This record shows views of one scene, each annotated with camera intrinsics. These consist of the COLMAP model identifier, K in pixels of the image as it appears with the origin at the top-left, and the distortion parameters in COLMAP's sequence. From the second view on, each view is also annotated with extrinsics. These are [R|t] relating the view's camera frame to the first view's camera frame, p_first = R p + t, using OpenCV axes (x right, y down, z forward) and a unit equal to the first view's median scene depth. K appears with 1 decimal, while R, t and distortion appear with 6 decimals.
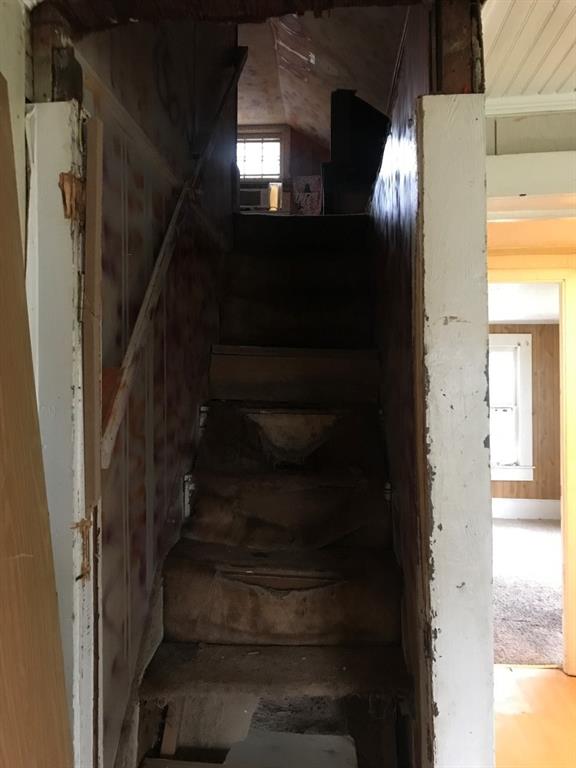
lens RADIAL K [[635.2, 0, 289.5], [0, 635.2, 380.0], [0, 0, 1]] dist [0.027392, -0.057436]
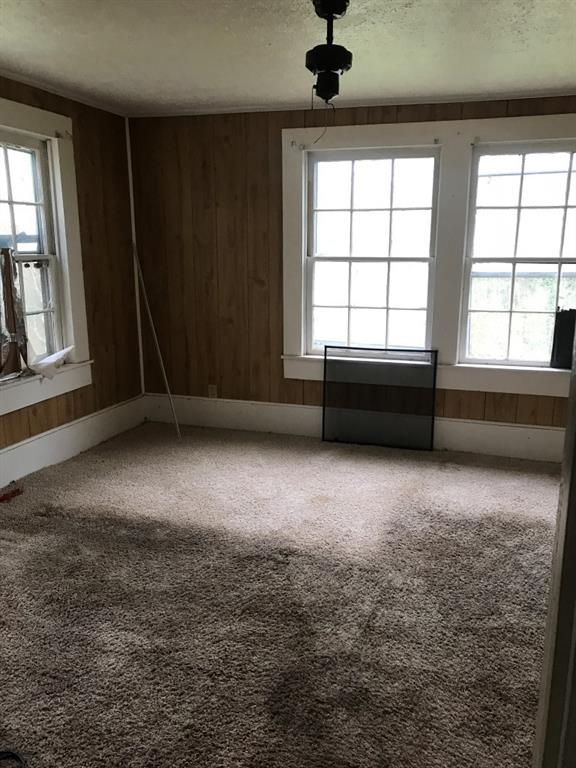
lens RADIAL K [[635.2, 0, 289.5], [0, 635.2, 380.0], [0, 0, 1]] dist [0.027392, -0.057436]
pose [[0.267650, -0.213934, 0.939466, -0.121654], [-0.000739, 0.974993, 0.222235, 0.023428], [-0.963516, -0.060175, 0.260799, 0.668379]]
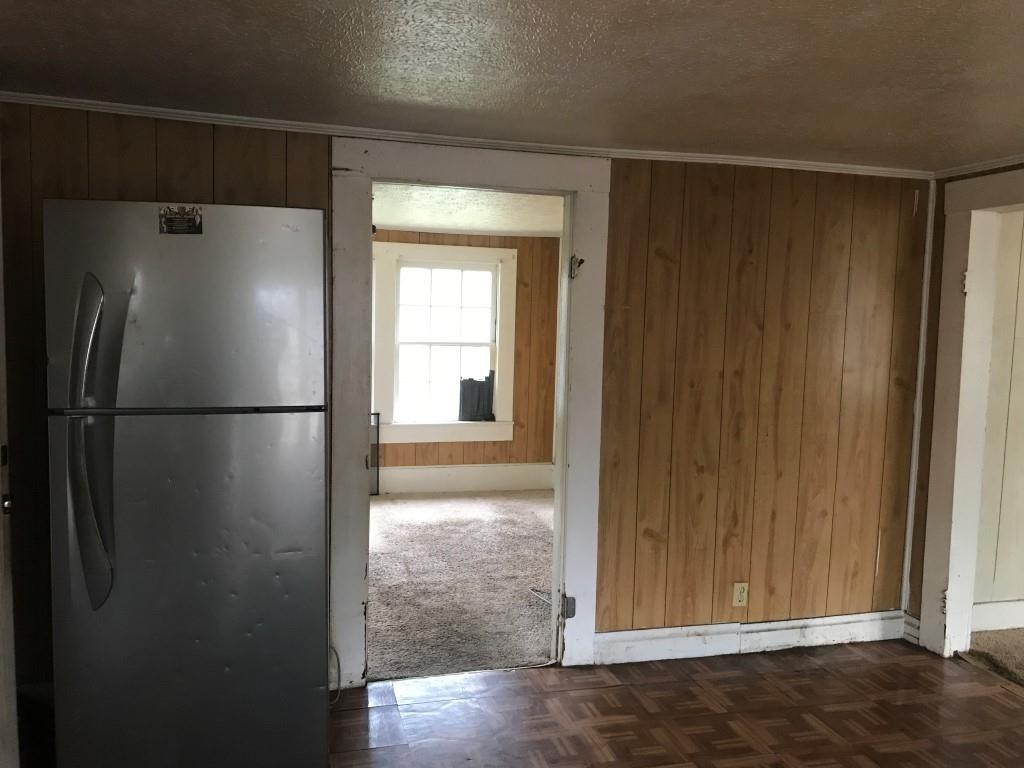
lens RADIAL K [[847.0, 0, 512.0], [0, 847.0, 384.0], [0, 0, 1]] dist [0.027392, -0.057436]
pose [[-0.300479, -0.085432, 0.949955, -0.487371], [-0.021470, 0.996334, 0.082811, 0.008706], [-0.953547, 0.004488, -0.301212, 0.829251]]
